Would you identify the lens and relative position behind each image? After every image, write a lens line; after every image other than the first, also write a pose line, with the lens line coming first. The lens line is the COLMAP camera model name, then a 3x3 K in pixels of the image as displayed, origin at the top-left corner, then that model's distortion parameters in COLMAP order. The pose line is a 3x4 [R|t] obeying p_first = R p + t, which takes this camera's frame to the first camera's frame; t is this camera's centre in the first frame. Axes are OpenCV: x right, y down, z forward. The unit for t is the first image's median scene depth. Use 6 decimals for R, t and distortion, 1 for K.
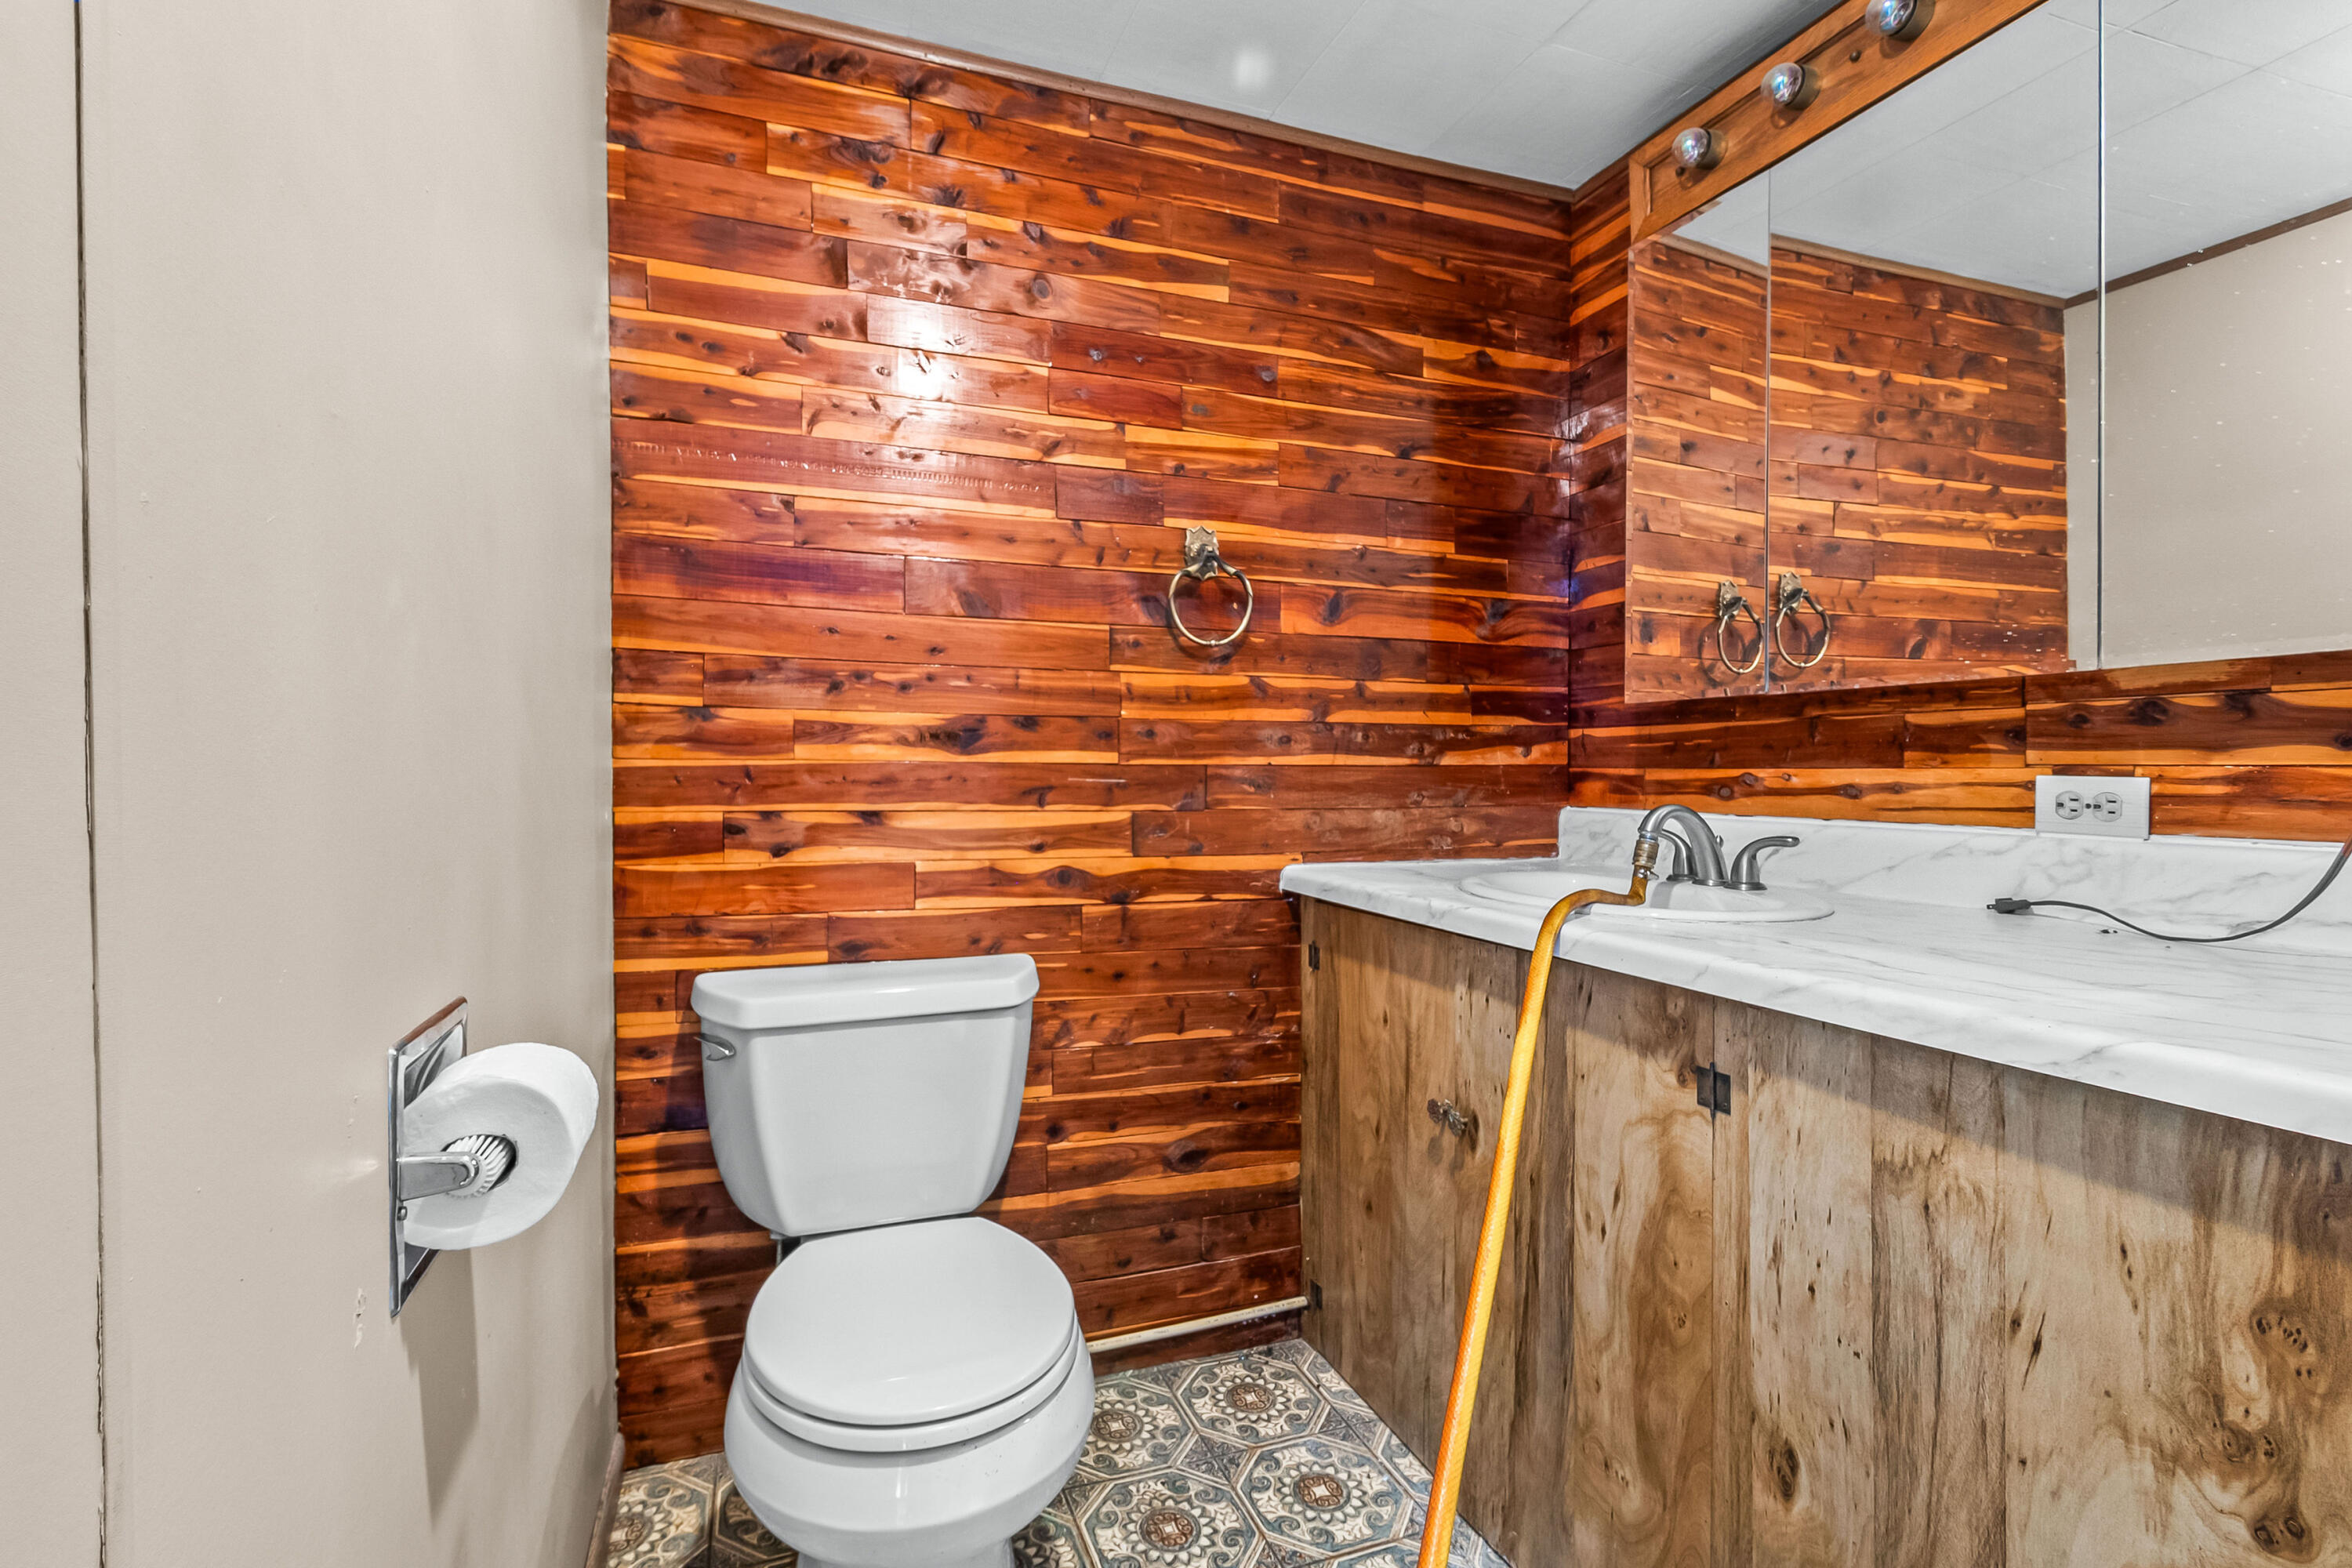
lens RADIAL K [[1054.6, 0, 1159.4], [0, 1054.6, 764.5], [0, 0, 1]] dist [-0.000197, -0.000460]
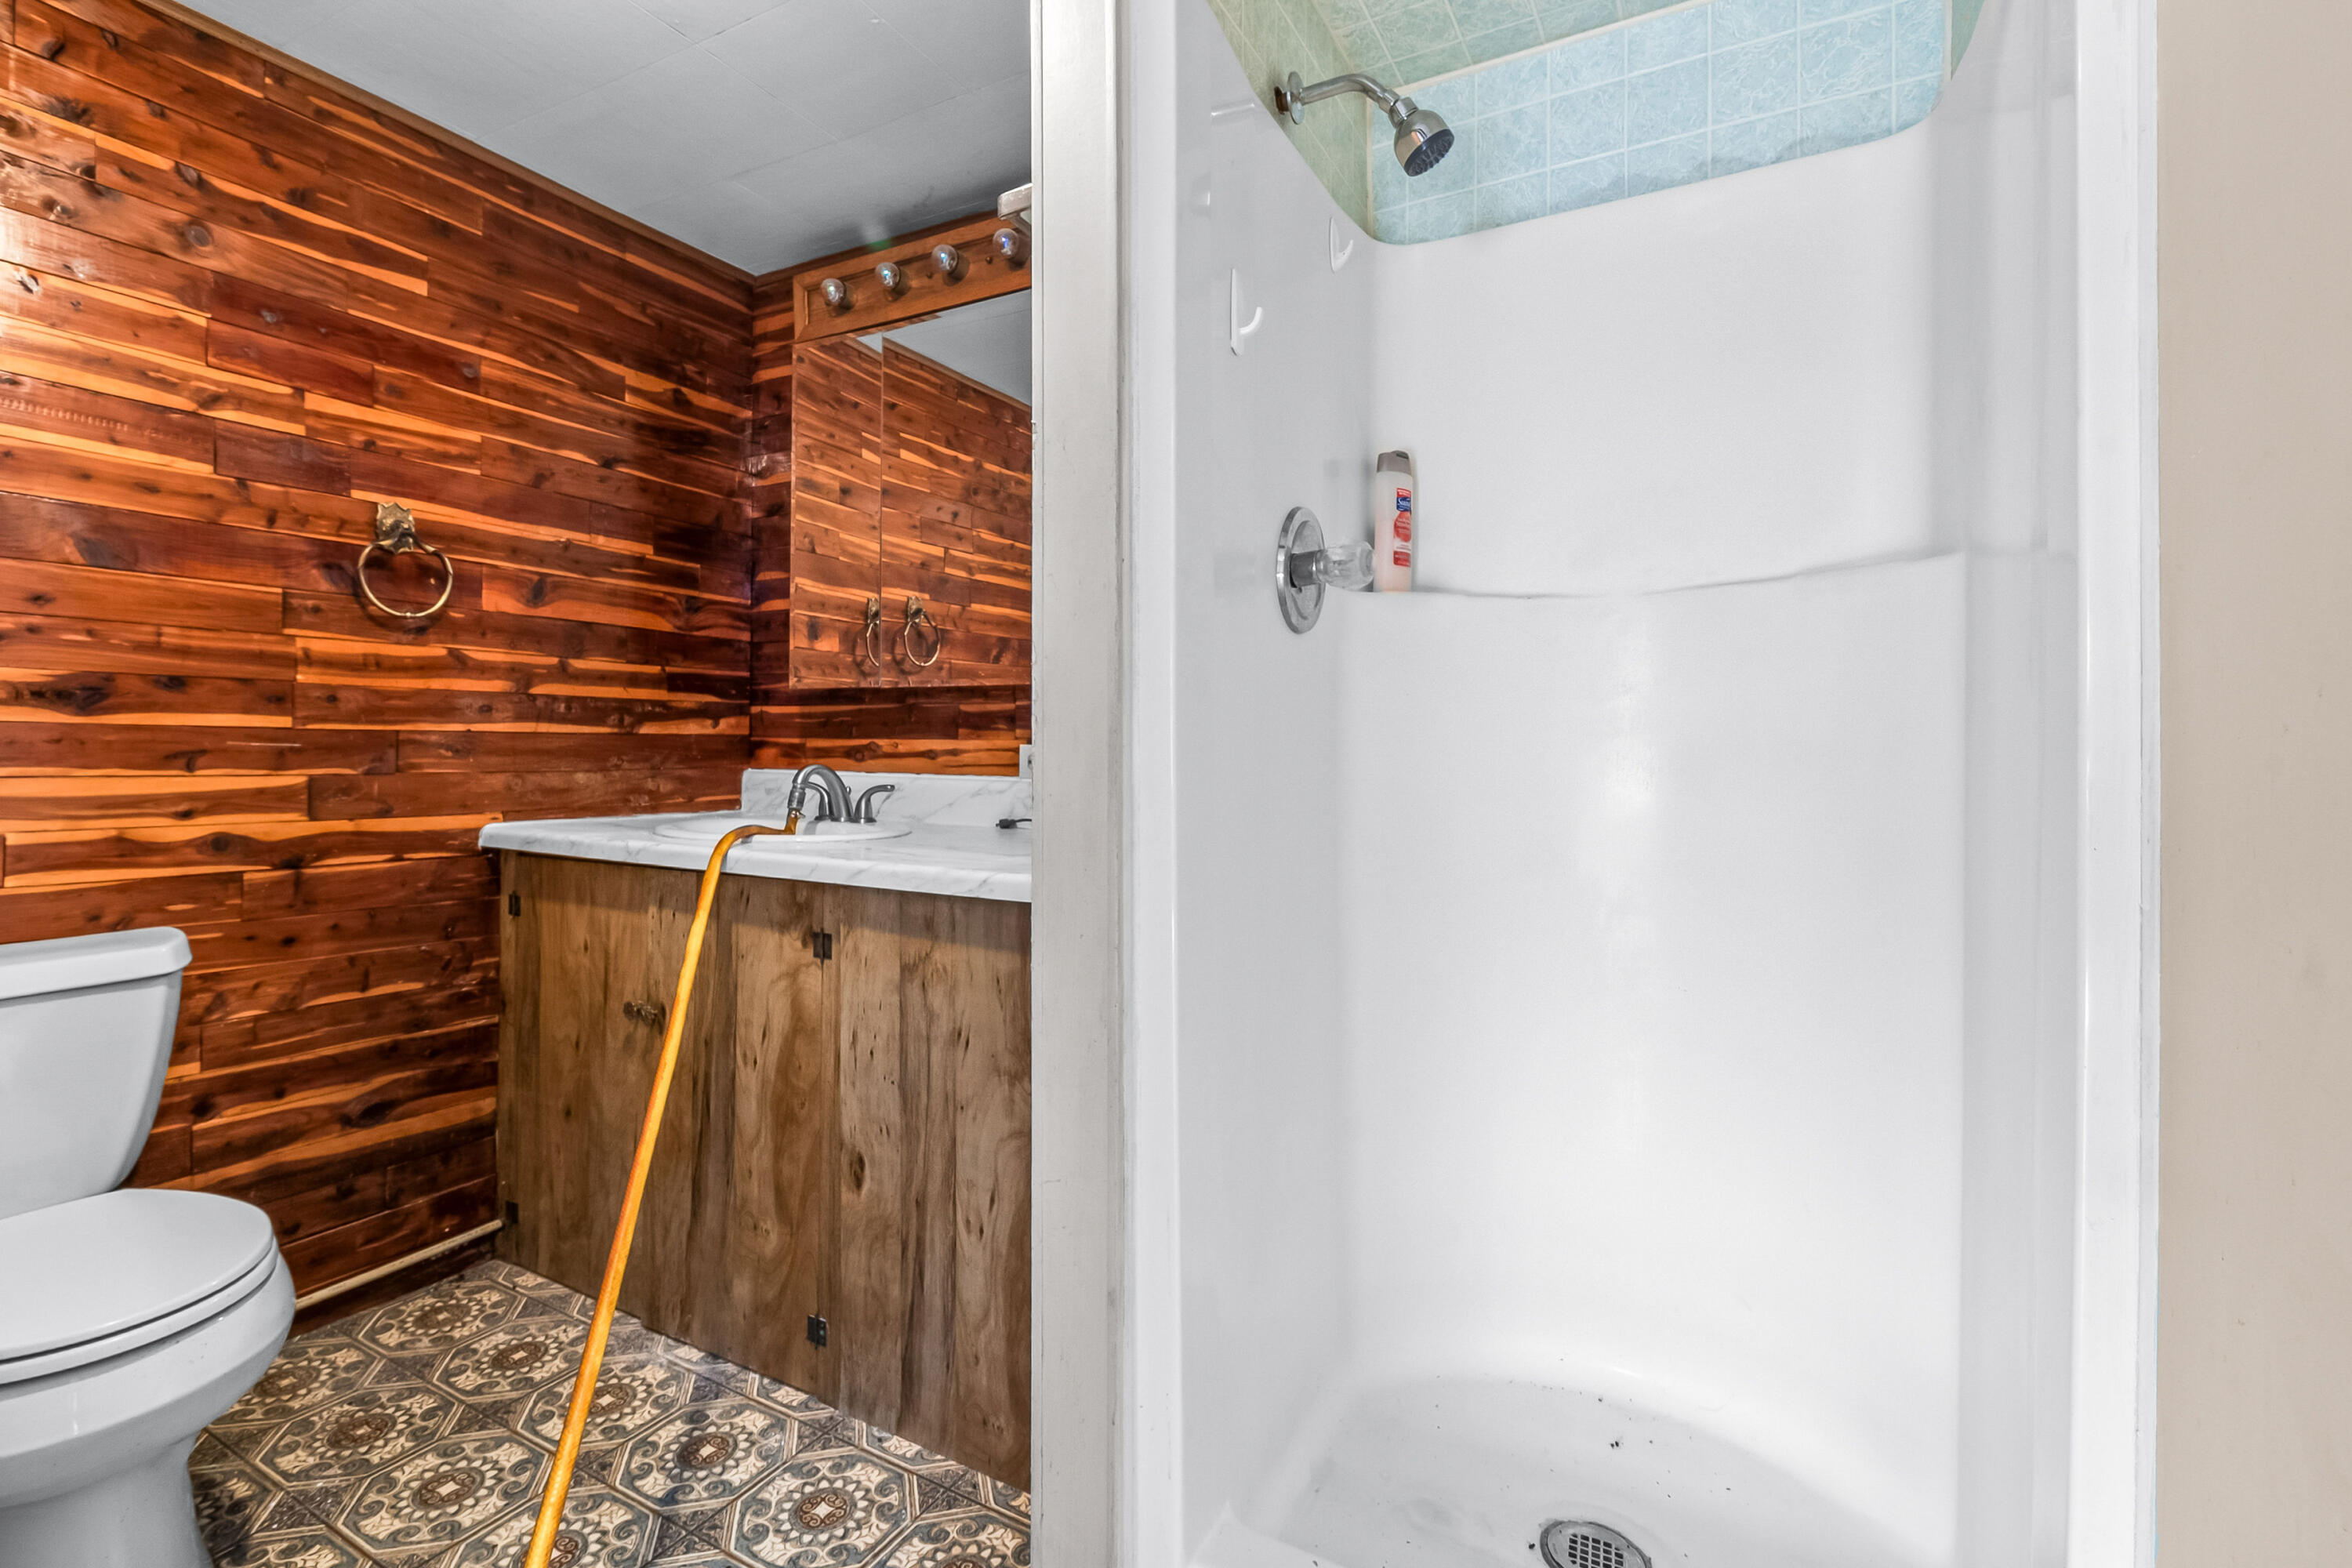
lens RADIAL K [[1040.7, 0, 1117.7], [0, 1040.7, 747.4], [0, 0, 1]] dist [0.022701, -0.007556]
pose [[0.774164, 0.005070, 0.632965, -0.064268], [-0.012561, 0.999894, 0.007355, 0.000535], [-0.632861, -0.013645, 0.774145, -0.266575]]
